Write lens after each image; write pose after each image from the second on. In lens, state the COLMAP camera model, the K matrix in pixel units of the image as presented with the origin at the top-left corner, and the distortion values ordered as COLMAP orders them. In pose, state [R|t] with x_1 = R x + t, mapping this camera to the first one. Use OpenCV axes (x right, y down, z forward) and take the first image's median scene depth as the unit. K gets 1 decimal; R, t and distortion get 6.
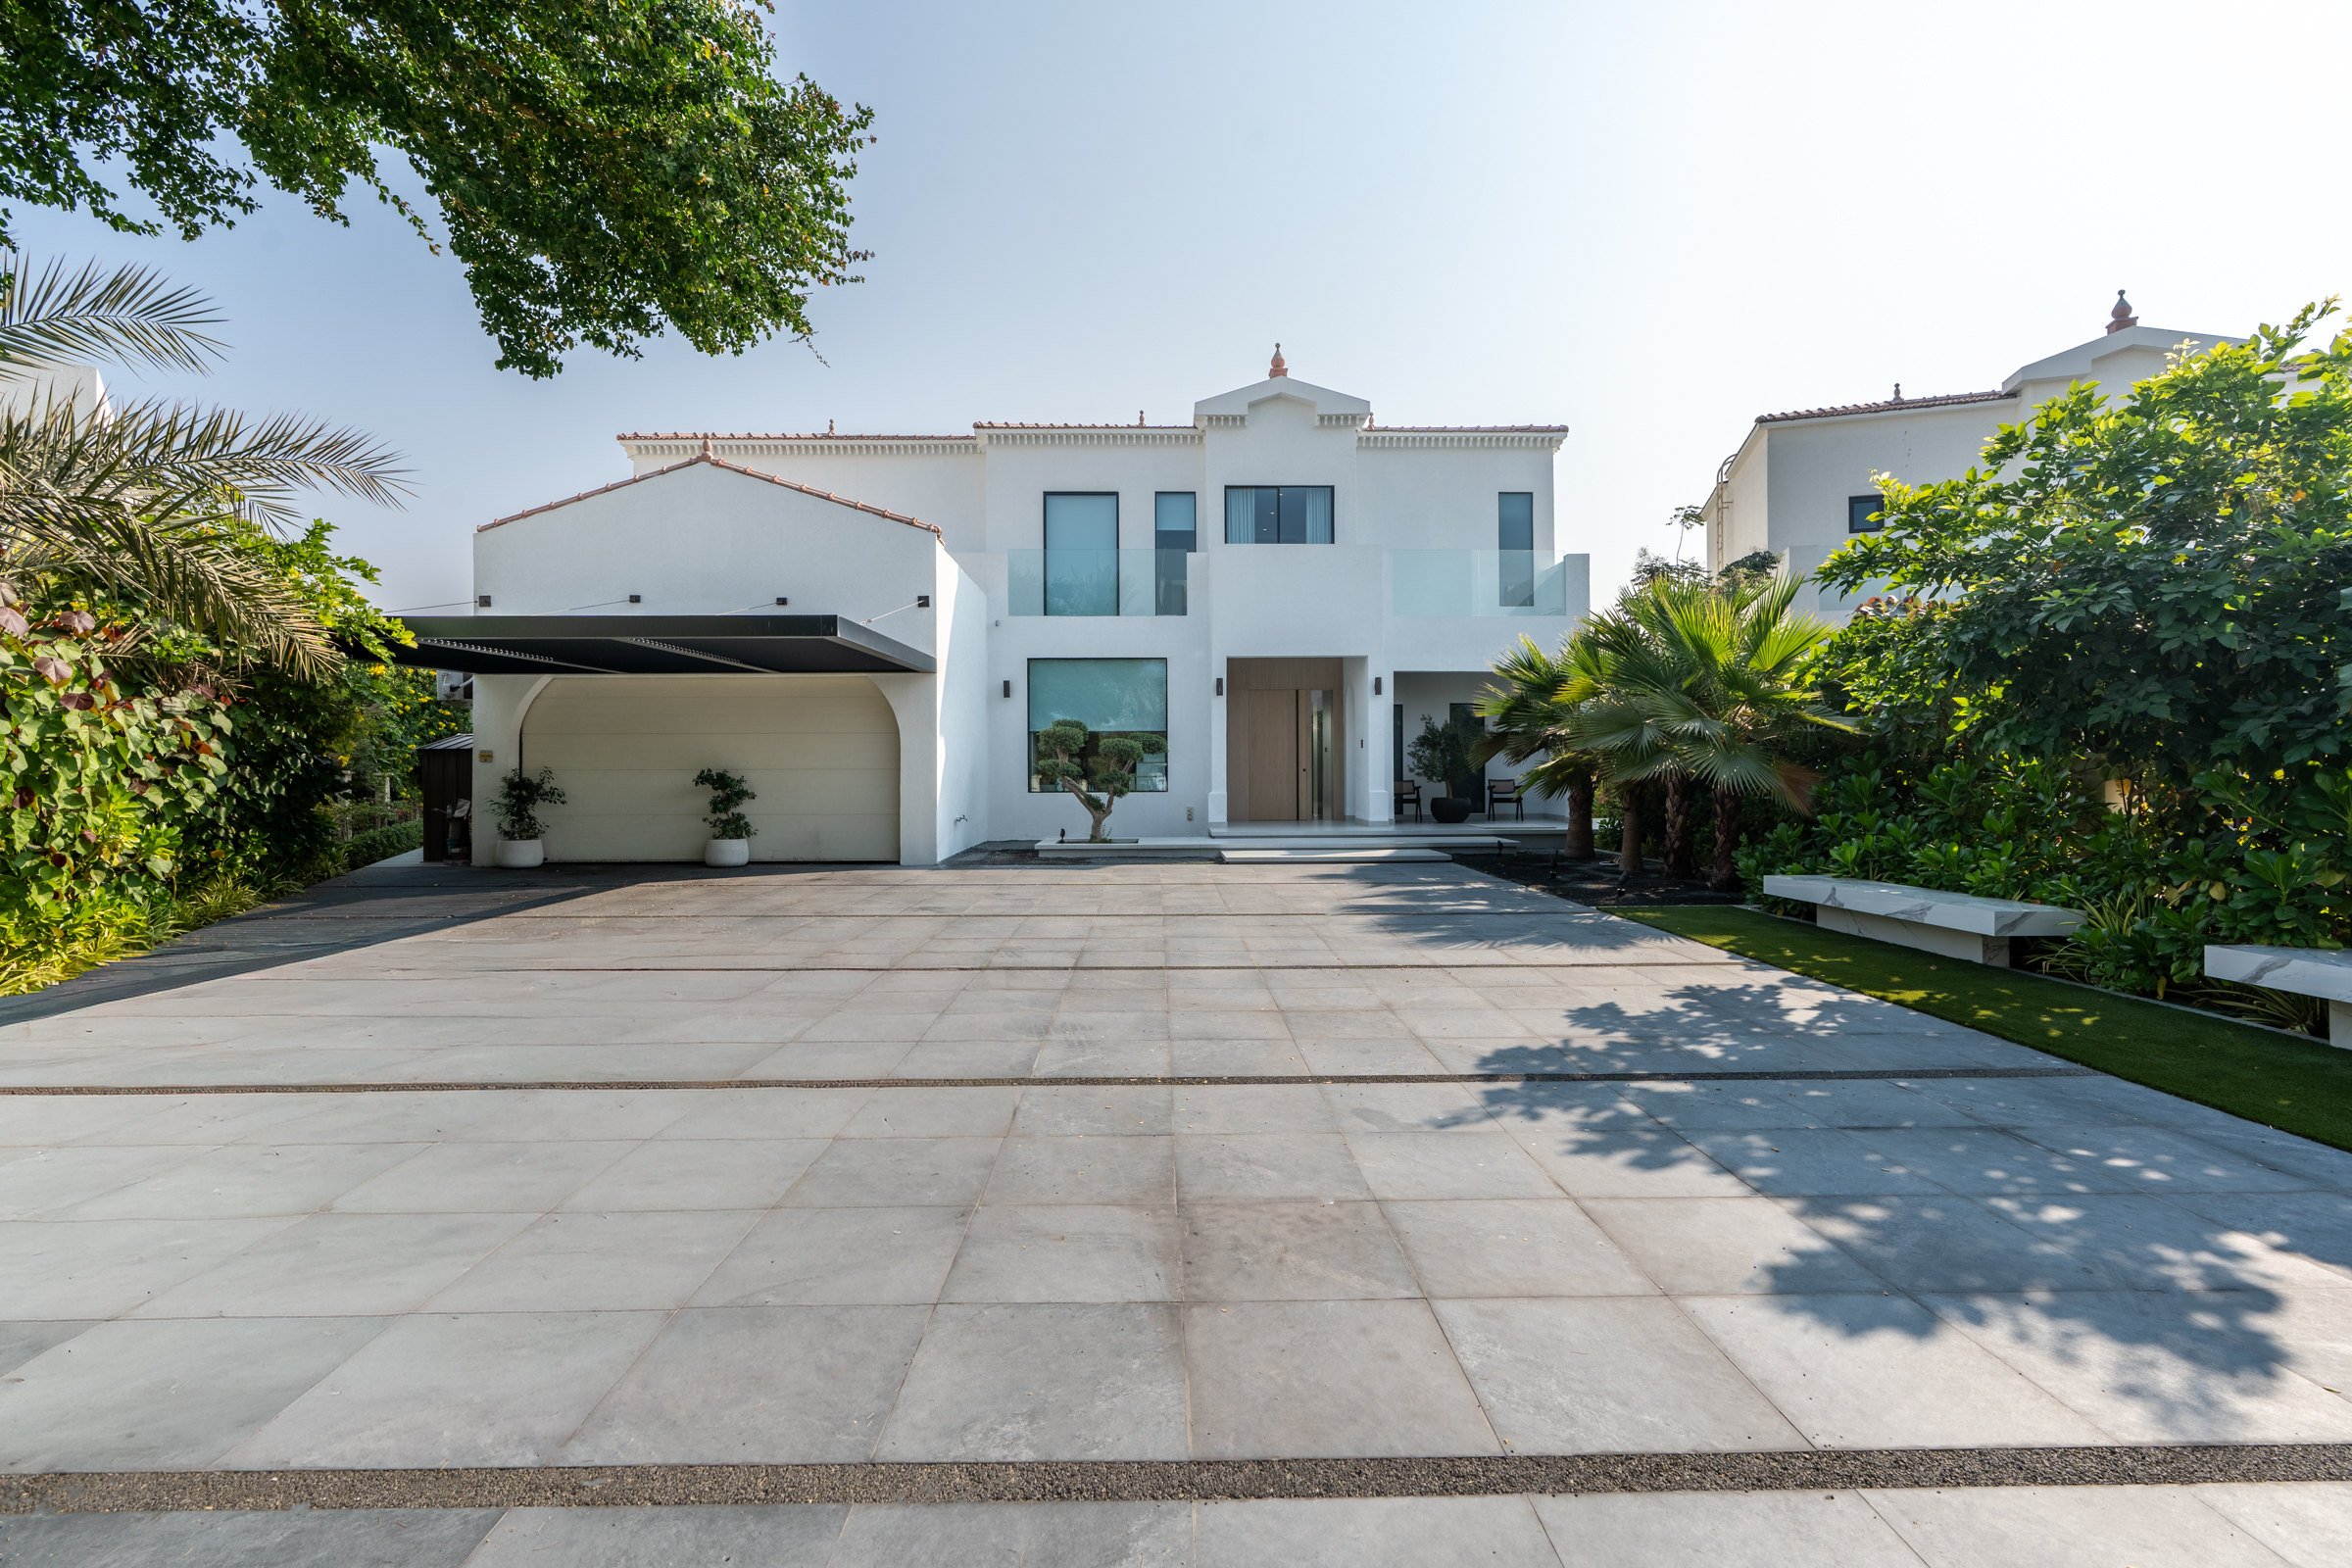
lens RADIAL K [[1062.0, 0, 1173.5], [0, 1062.0, 774.8], [0, 0, 1]] dist [-0.004480, 0.000515]
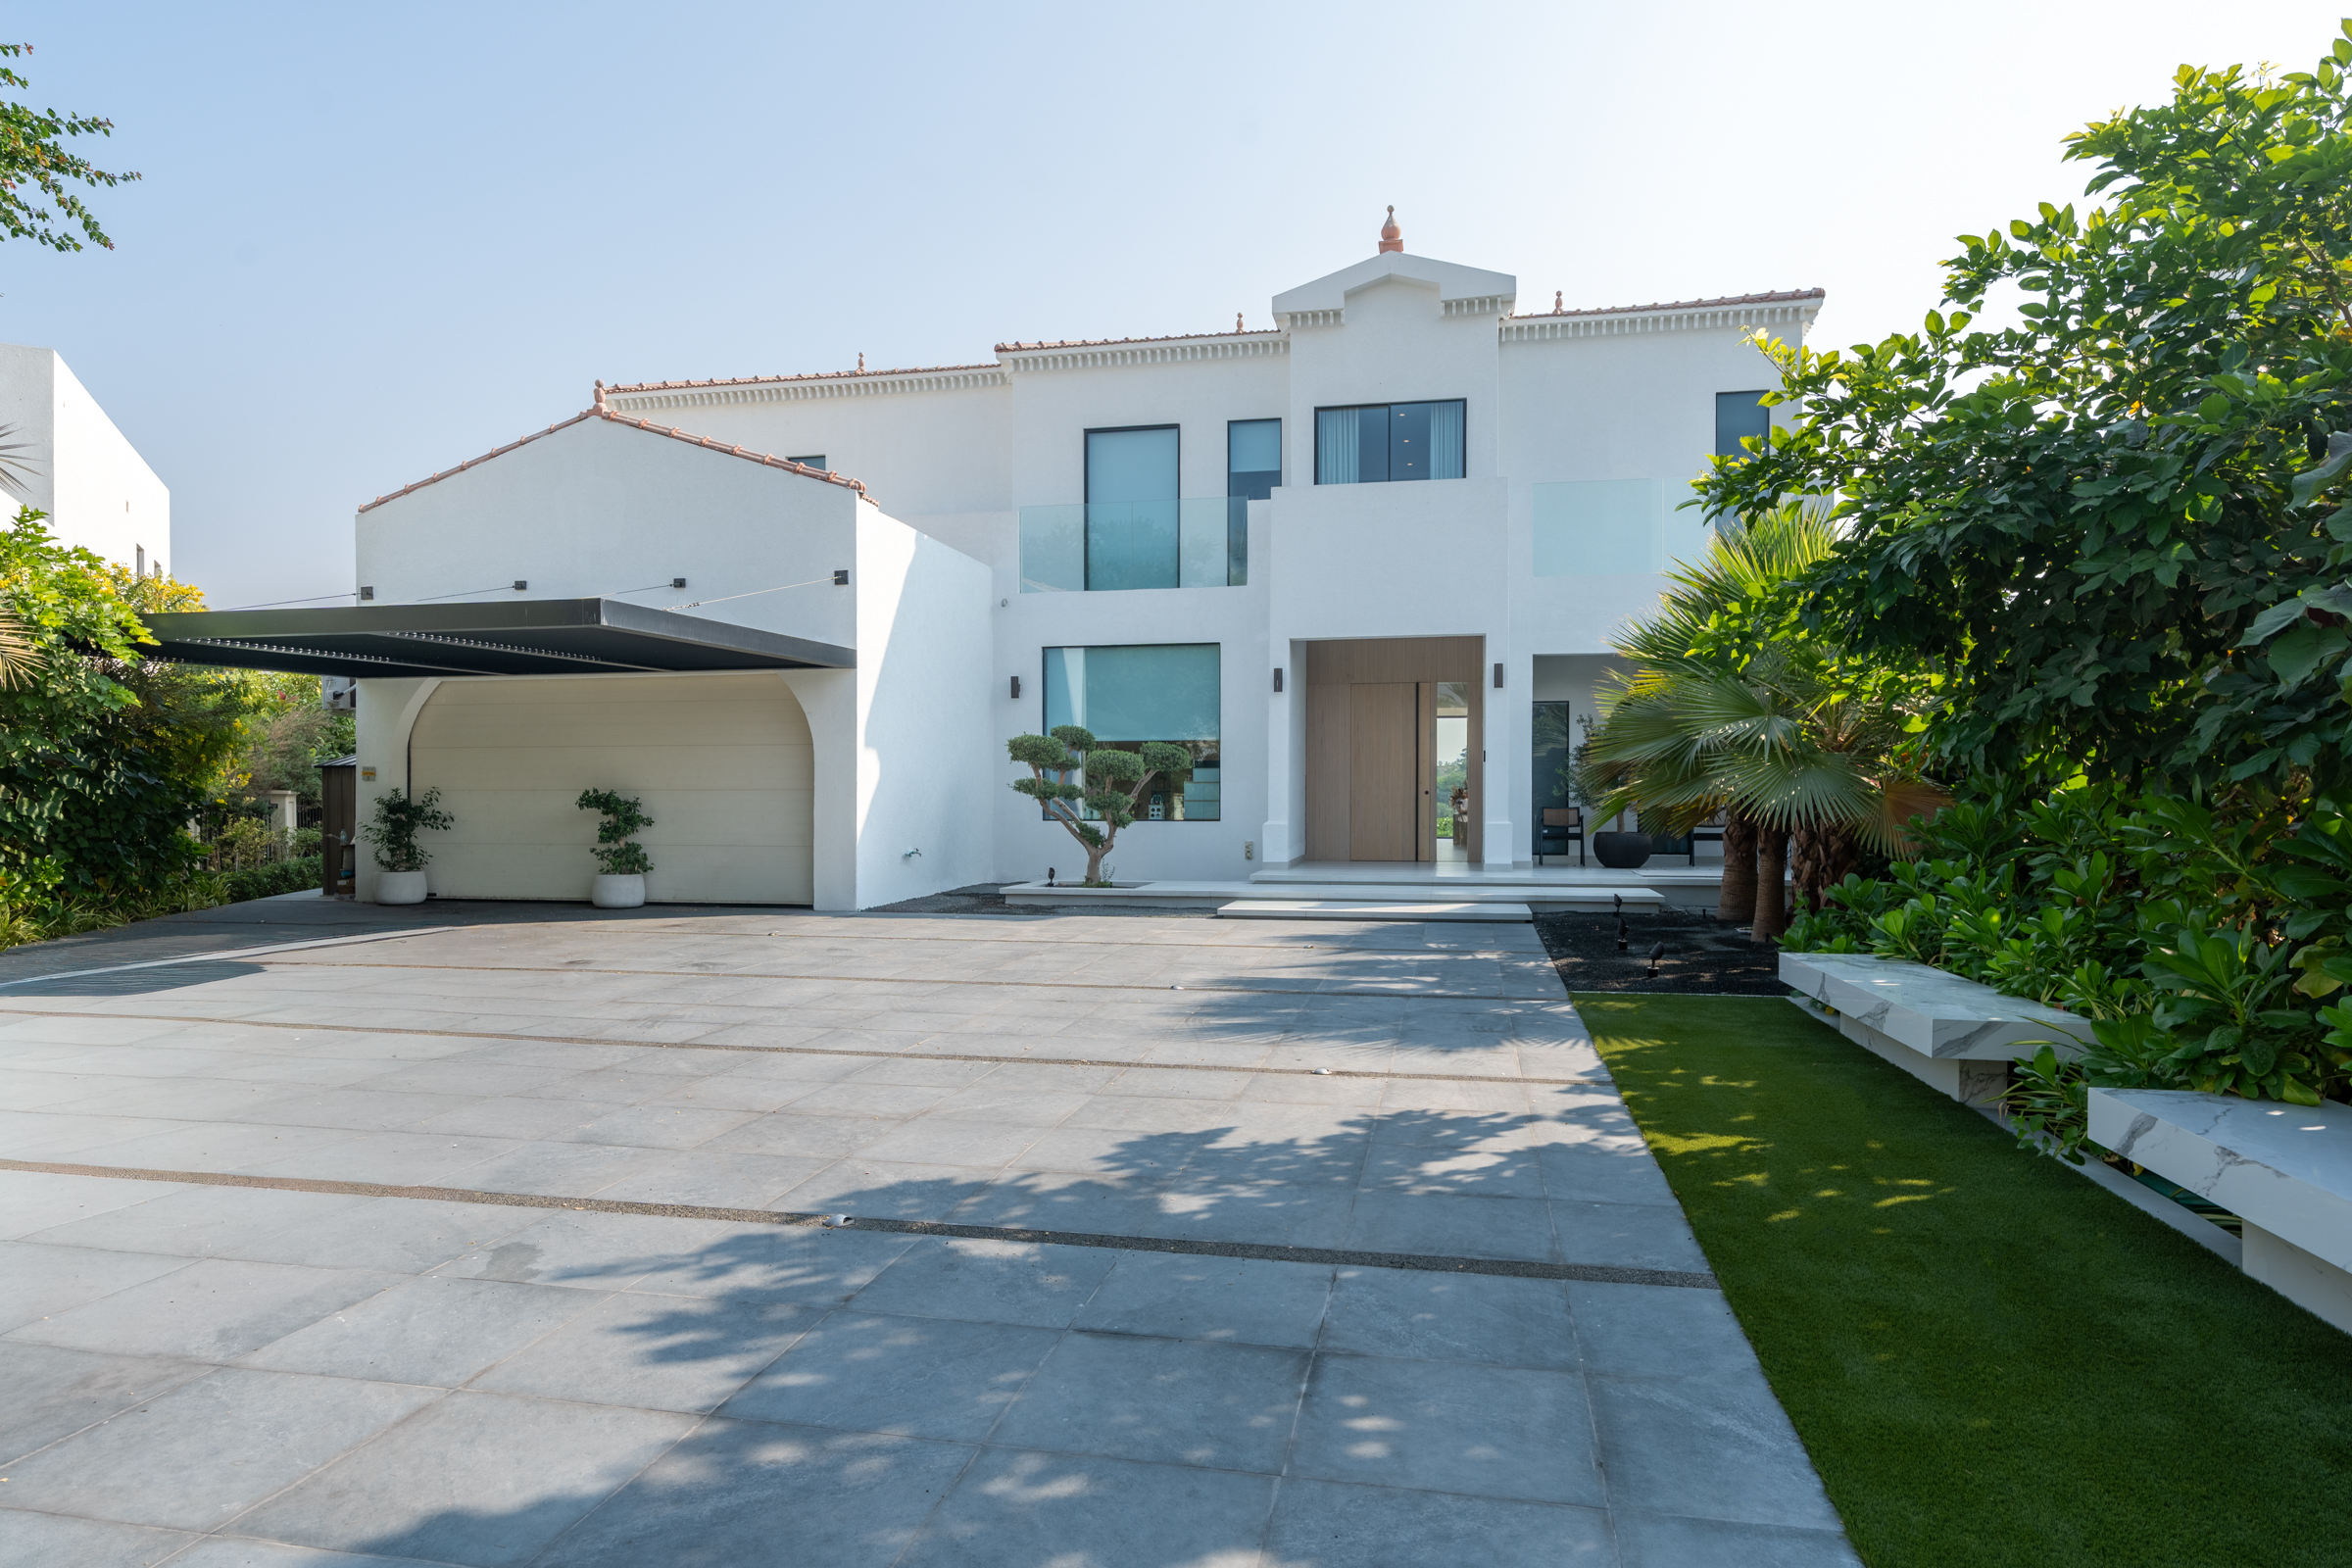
lens RADIAL K [[1388.6, 0, 1174.1], [0, 1388.6, 818.0], [0, 0, 1]] dist [0.002488, -0.000503]
pose [[0.974712, 0.006497, -0.223371, 0.222663], [-0.003381, 0.999892, 0.014330, -0.000028], [0.223440, -0.013213, 0.974628, 0.042437]]
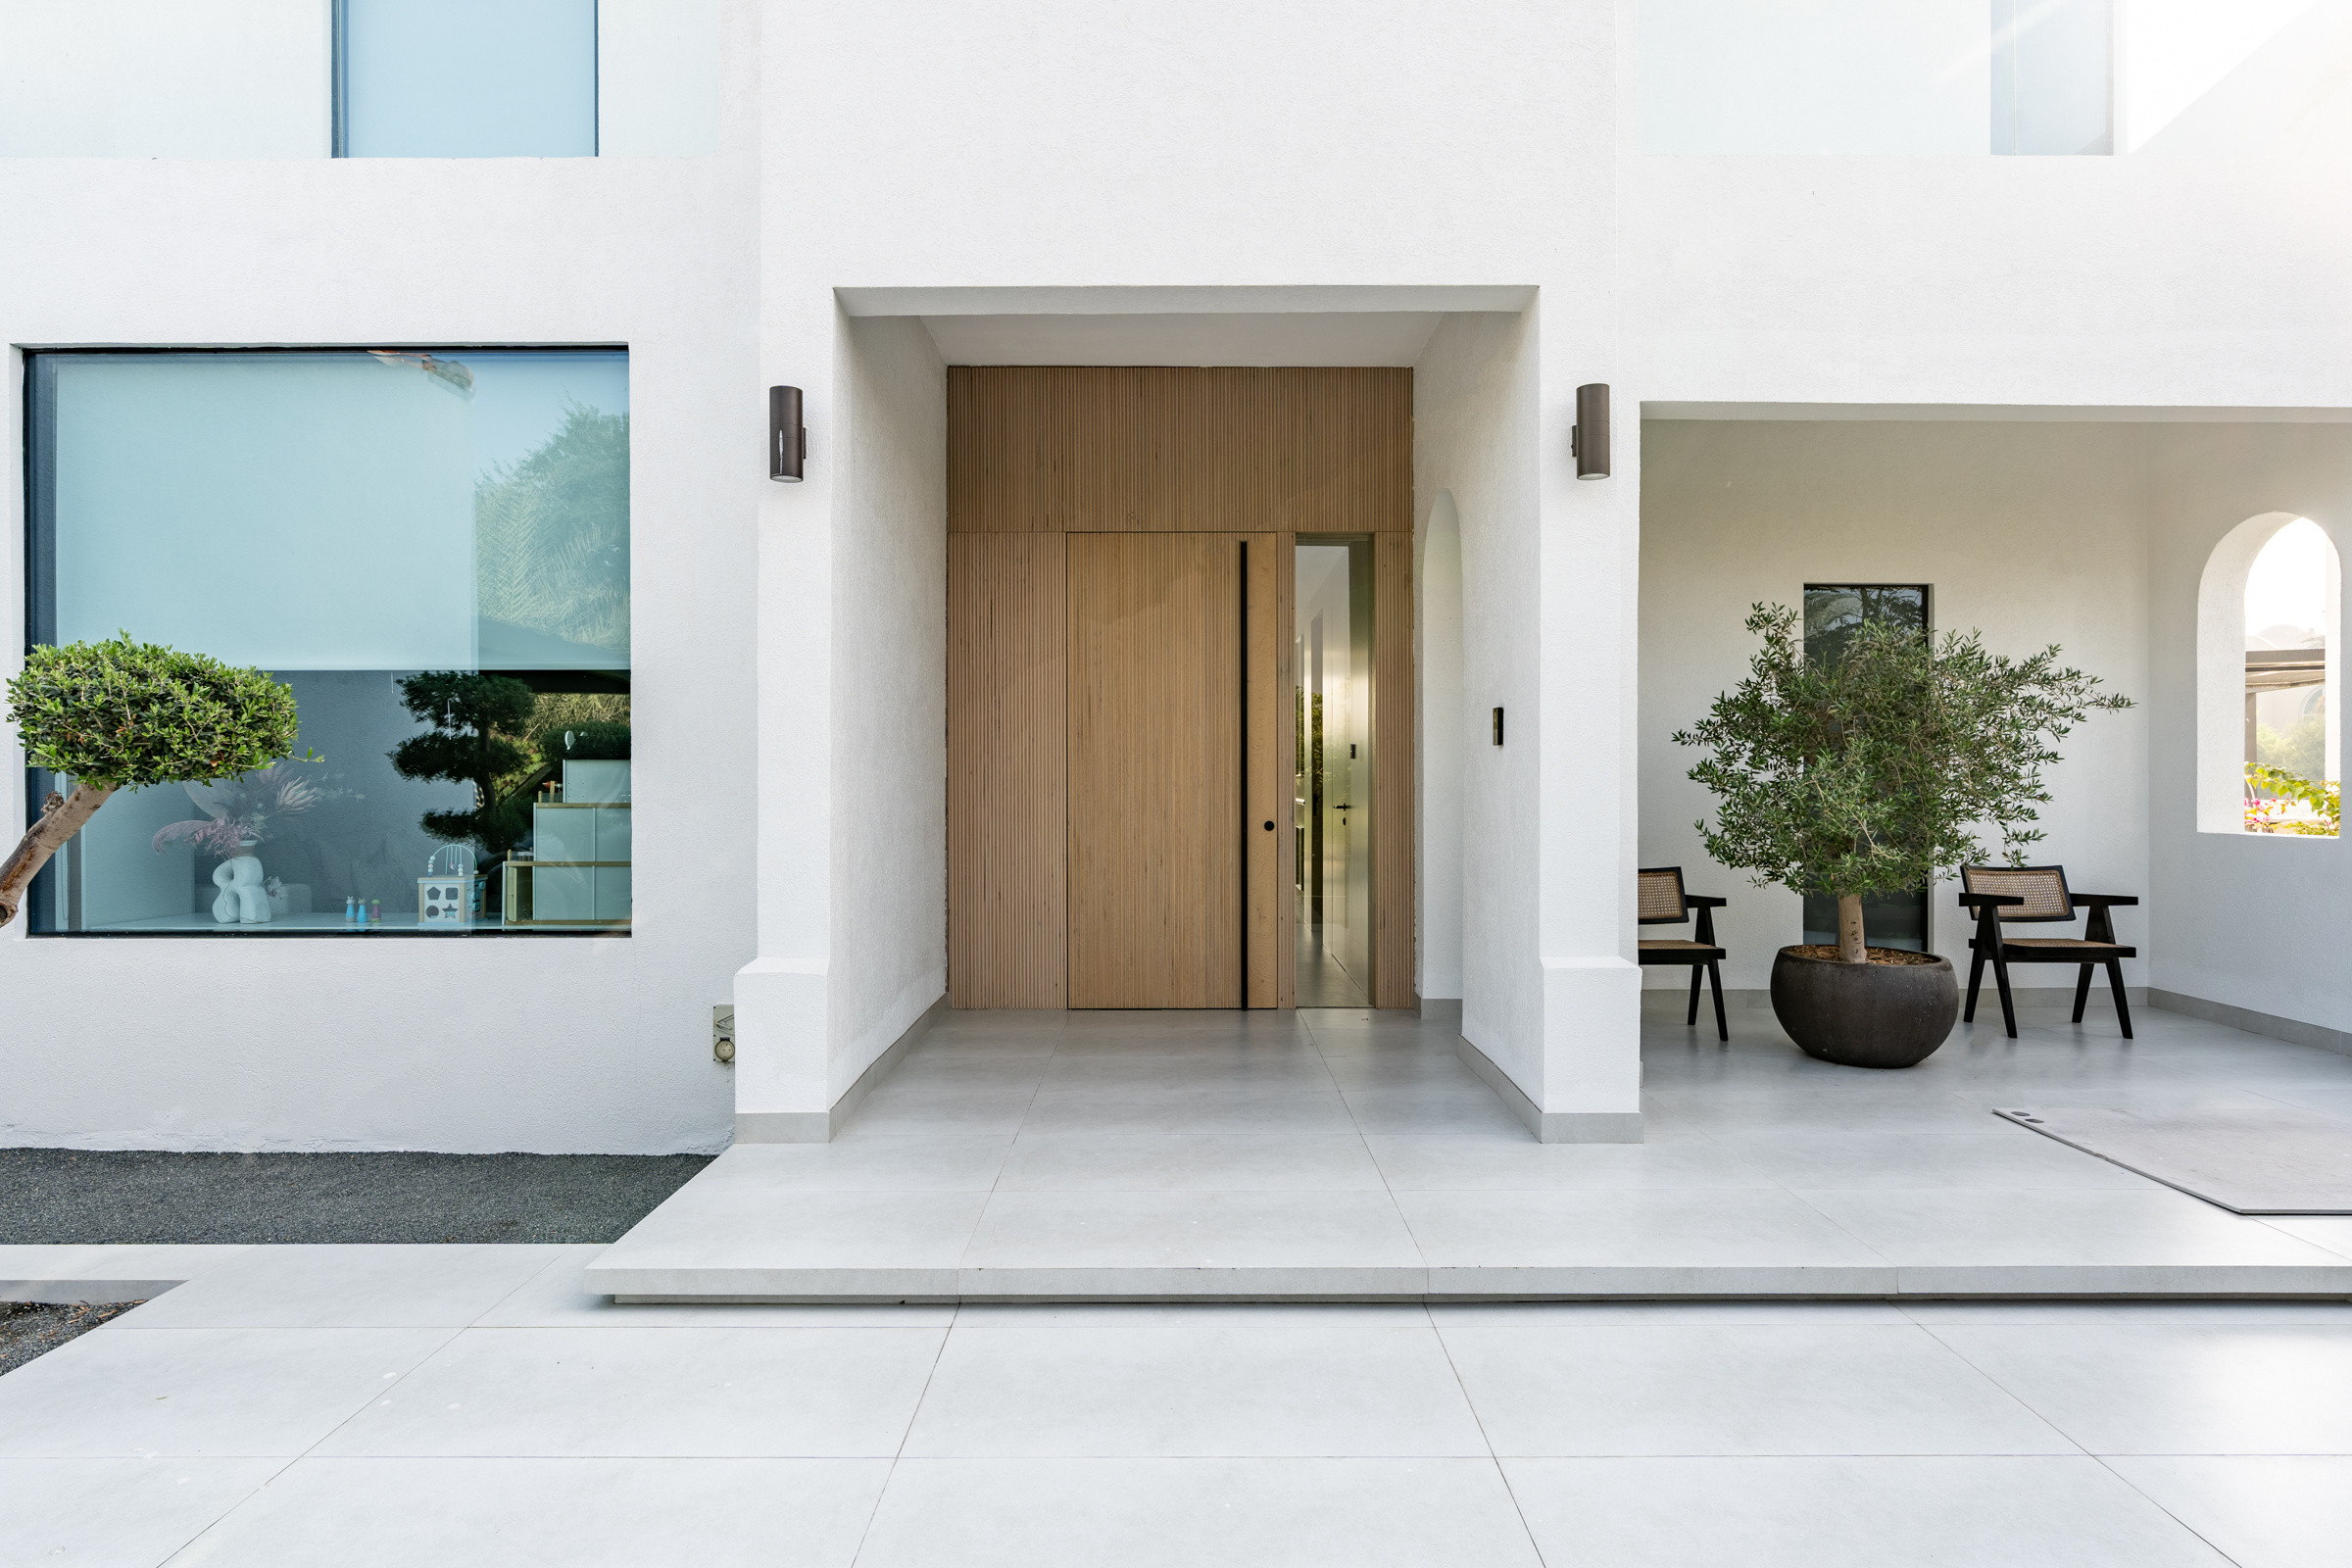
lens RADIAL K [[1308.3, 0, 1176.0], [0, 1308.3, 784.0], [0, 0, 1]] dist [-0.000168, -0.000033]
pose [[0.999781, 0.001851, -0.020868, 0.141529], [-0.001868, 0.999998, -0.000794, -0.020185], [0.020866, 0.000833, 0.999782, 0.887499]]
